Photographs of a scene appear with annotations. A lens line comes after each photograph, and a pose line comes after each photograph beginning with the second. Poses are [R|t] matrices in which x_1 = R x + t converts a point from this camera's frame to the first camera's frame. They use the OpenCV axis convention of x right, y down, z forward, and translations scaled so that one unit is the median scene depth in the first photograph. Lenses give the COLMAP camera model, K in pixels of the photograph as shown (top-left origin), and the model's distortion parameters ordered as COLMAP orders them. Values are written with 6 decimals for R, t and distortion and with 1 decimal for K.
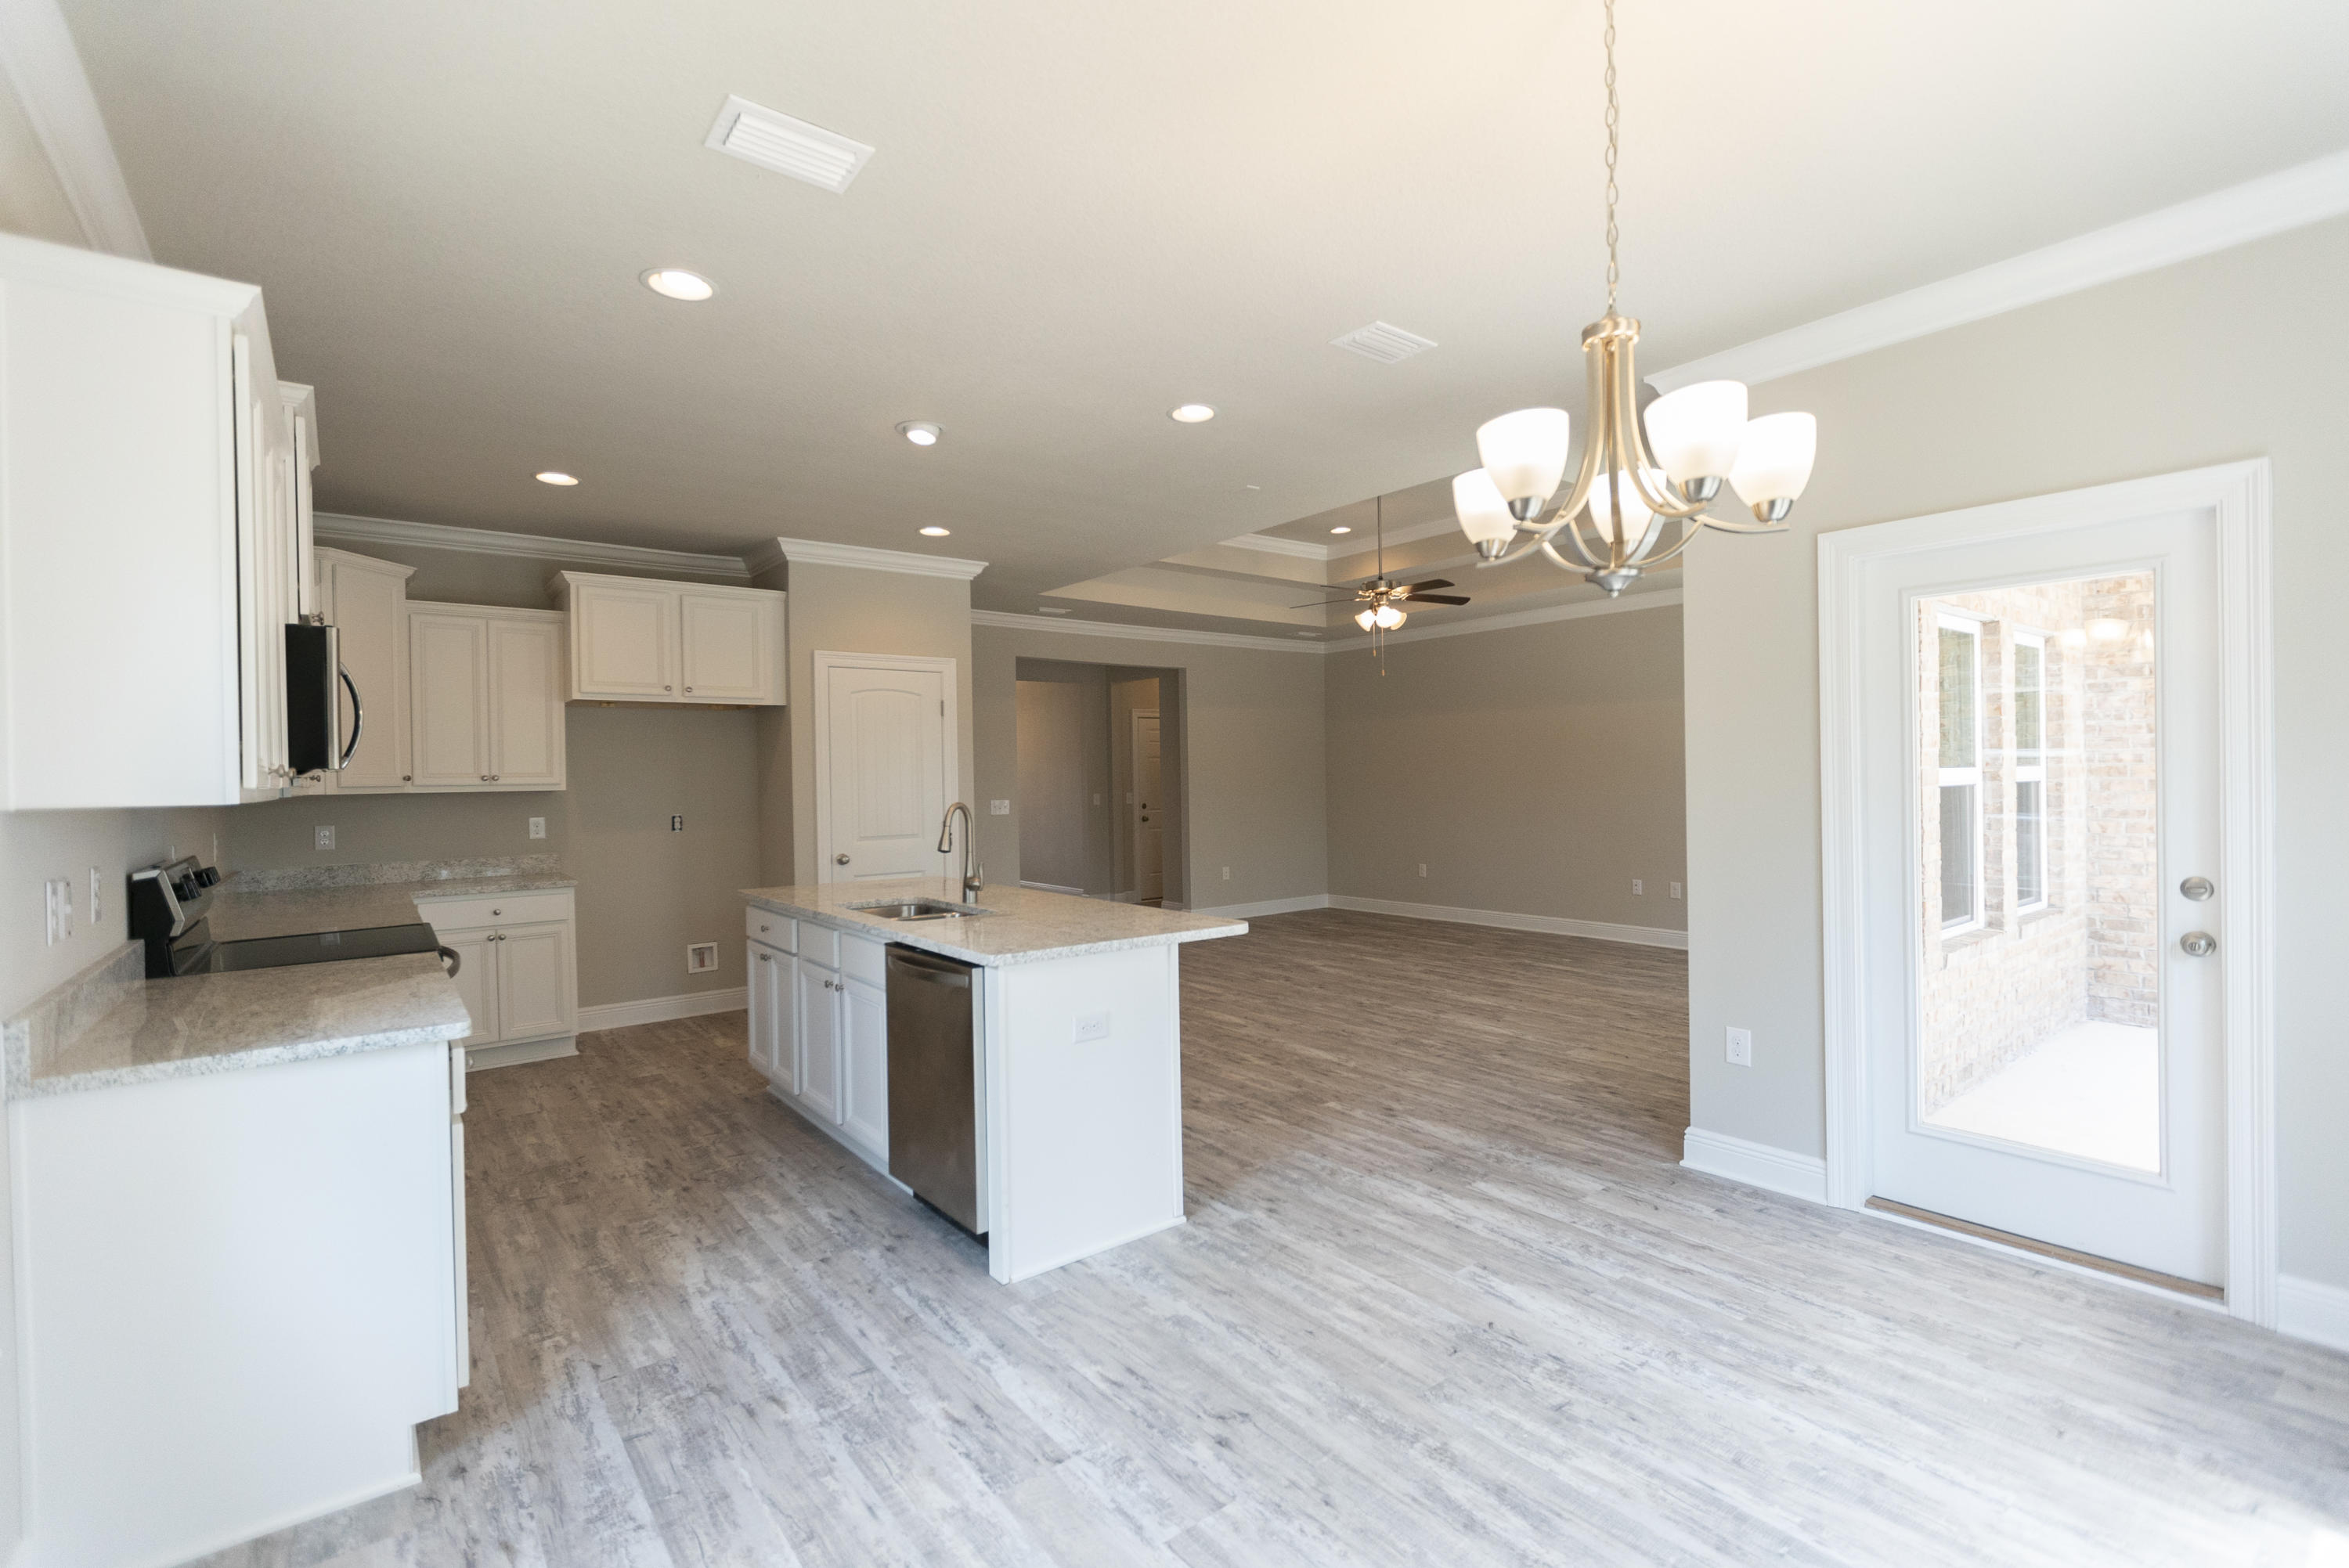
lens RADIAL K [[1047.6, 0, 1174.5], [0, 1047.6, 784.0], [0, 0, 1]] dist [0.000802, 0.000258]
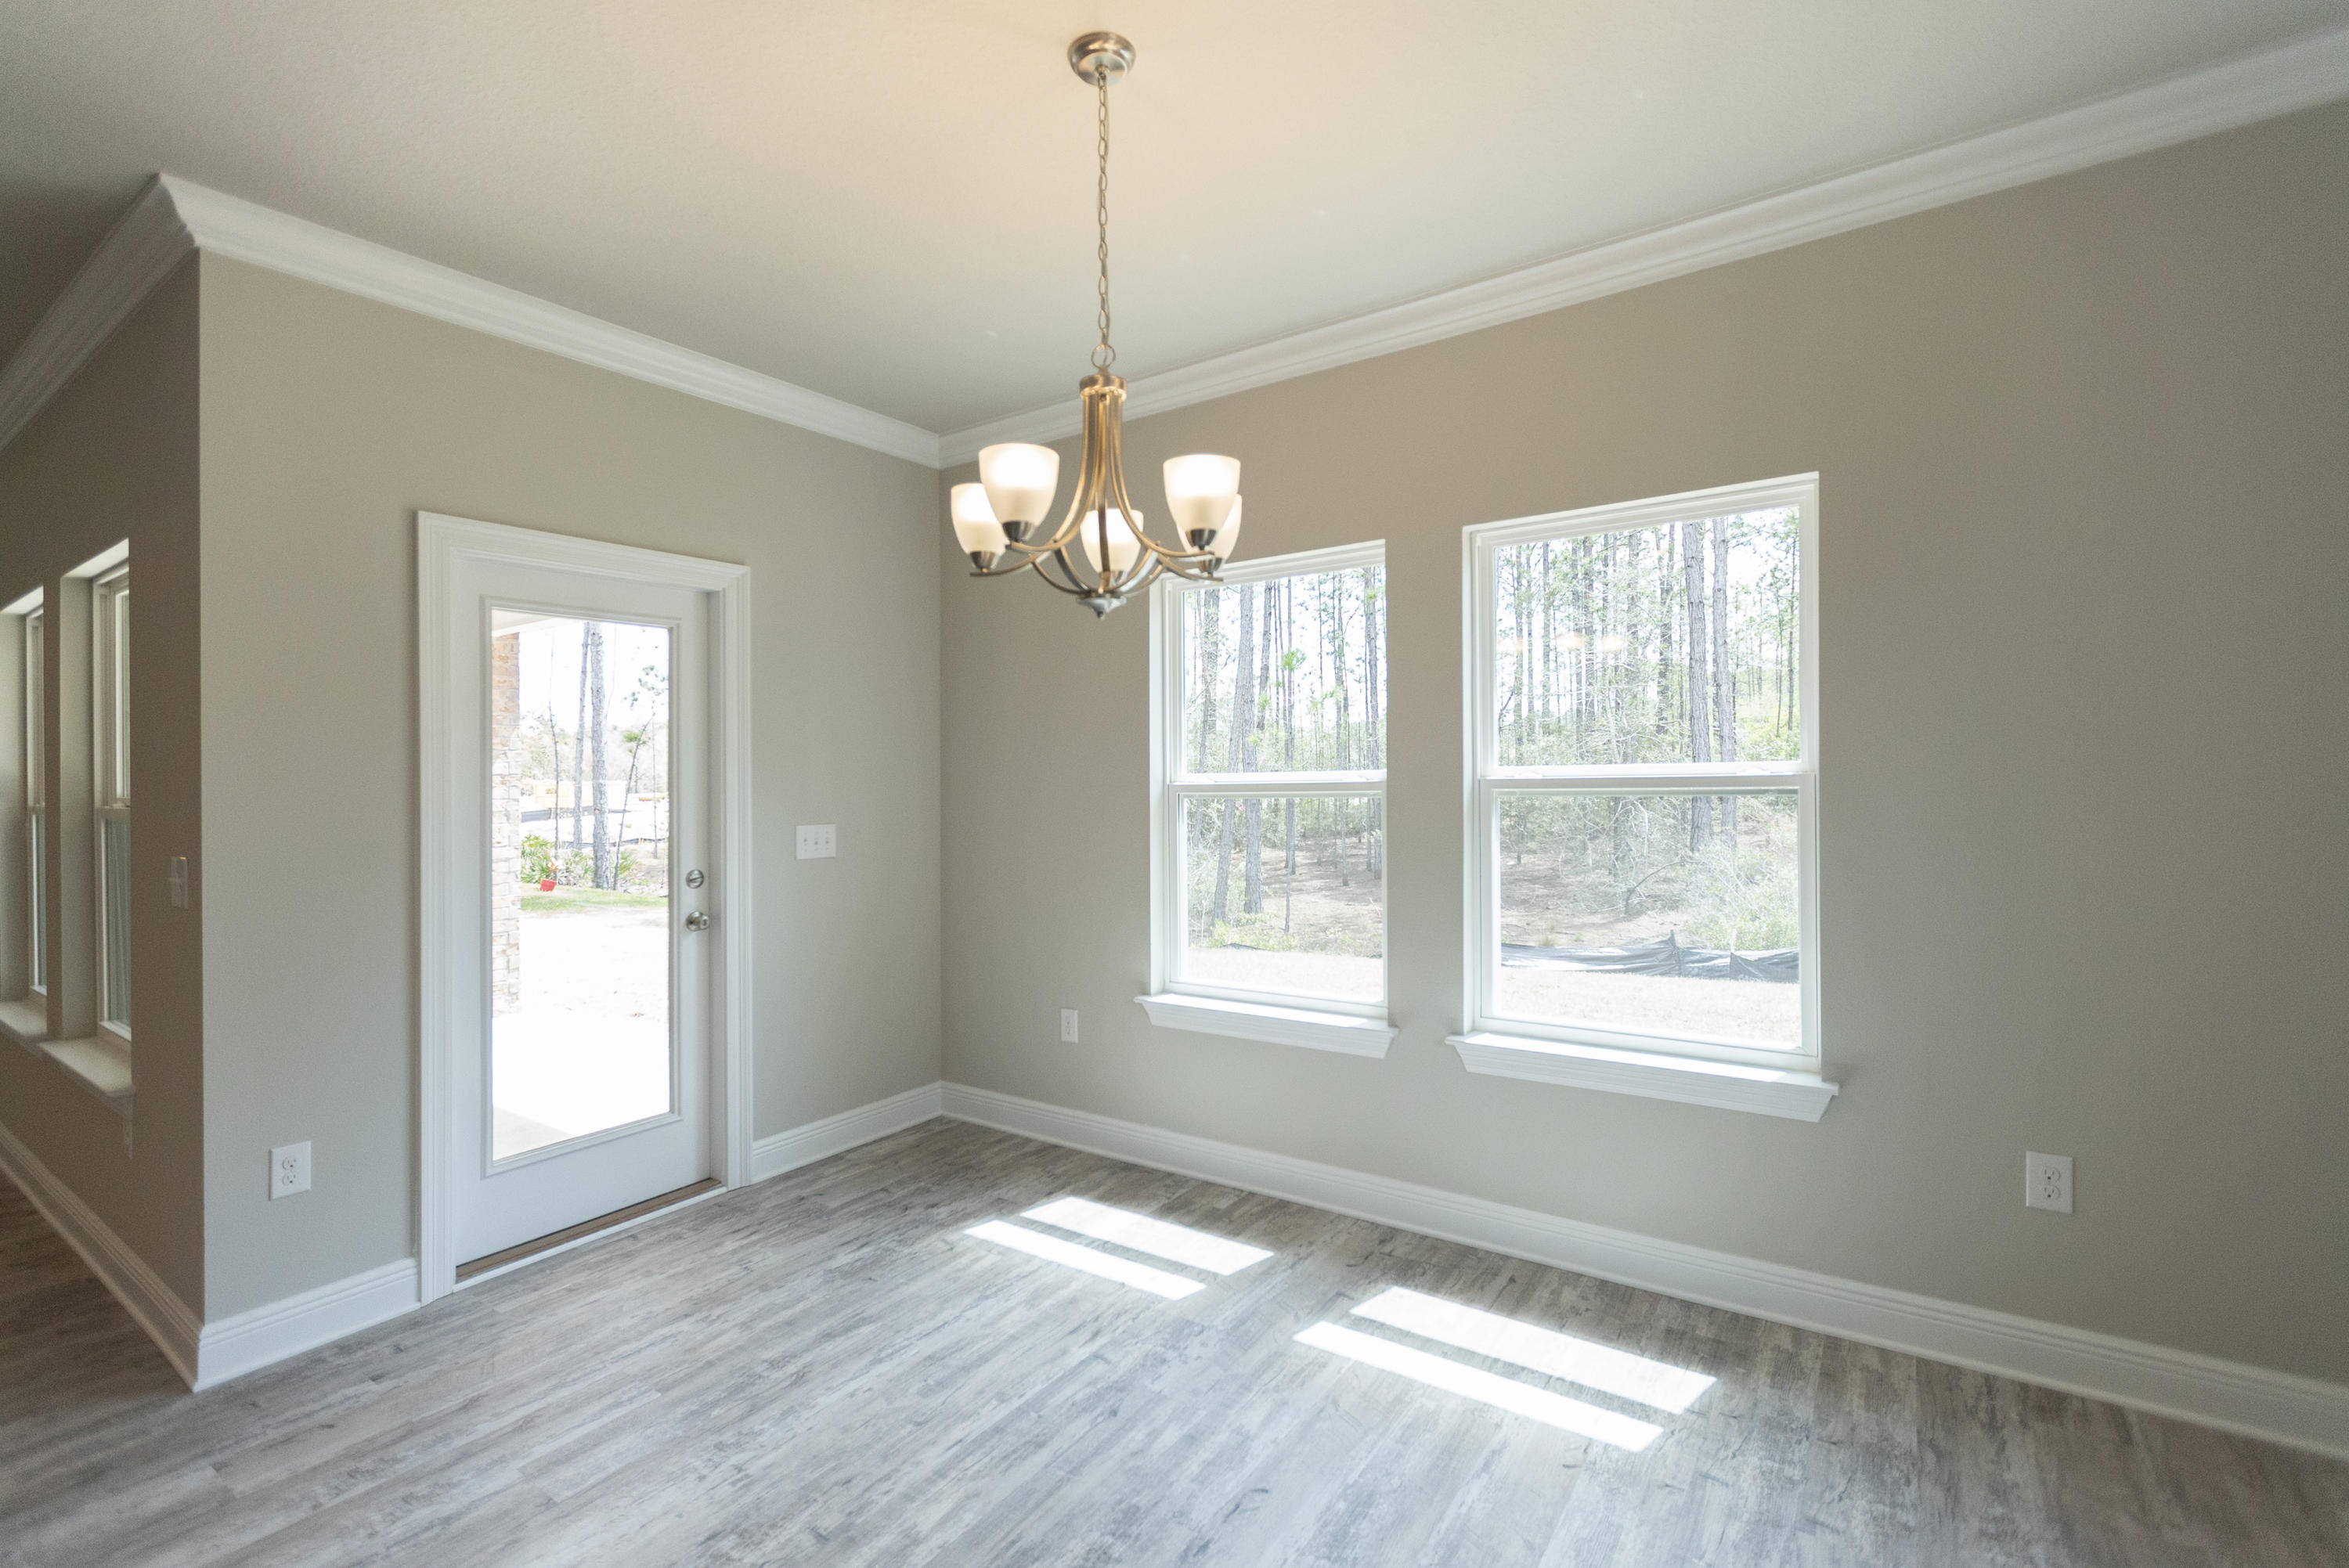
lens RADIAL K [[1047.6, 0, 1174.5], [0, 1047.6, 784.0], [0, 0, 1]] dist [0.000802, 0.000258]
pose [[-0.300507, 0.012364, 0.953699, -0.414564], [0.023478, 0.999709, -0.005563, 0.004664], [-0.953491, 0.020719, -0.300710, 0.771203]]
